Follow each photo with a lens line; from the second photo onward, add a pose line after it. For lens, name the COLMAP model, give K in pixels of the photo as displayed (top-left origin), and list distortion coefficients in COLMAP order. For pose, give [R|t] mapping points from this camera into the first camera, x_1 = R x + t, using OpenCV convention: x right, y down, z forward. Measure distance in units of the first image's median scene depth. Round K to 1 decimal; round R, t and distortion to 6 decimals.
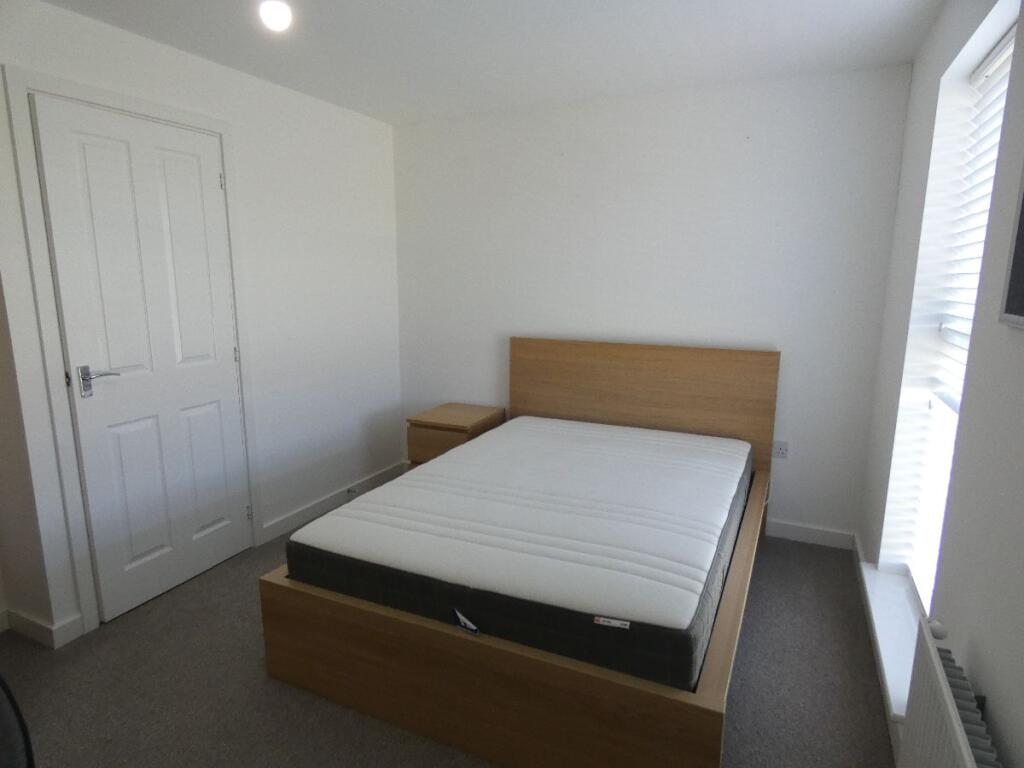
lens RADIAL K [[616.5, 0, 518.2], [0, 616.5, 389.2], [0, 0, 1]] dist [0.005488, 0.000975]
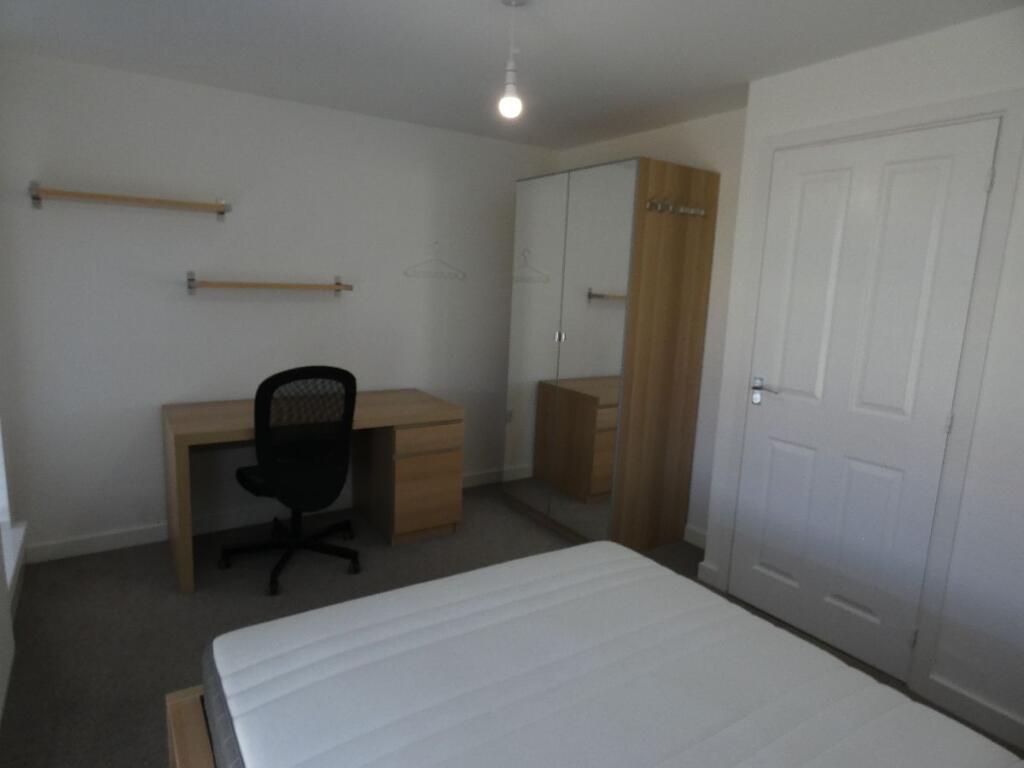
lens RADIAL K [[616.5, 0, 511.1], [0, 616.5, 383.7], [0, 0, 1]] dist [0.005488, 0.000975]
pose [[-0.523519, 0.122511, -0.843160, 0.445432], [-0.200659, 0.944044, 0.261759, -0.203056], [0.828048, 0.306223, -0.469642, 0.995910]]
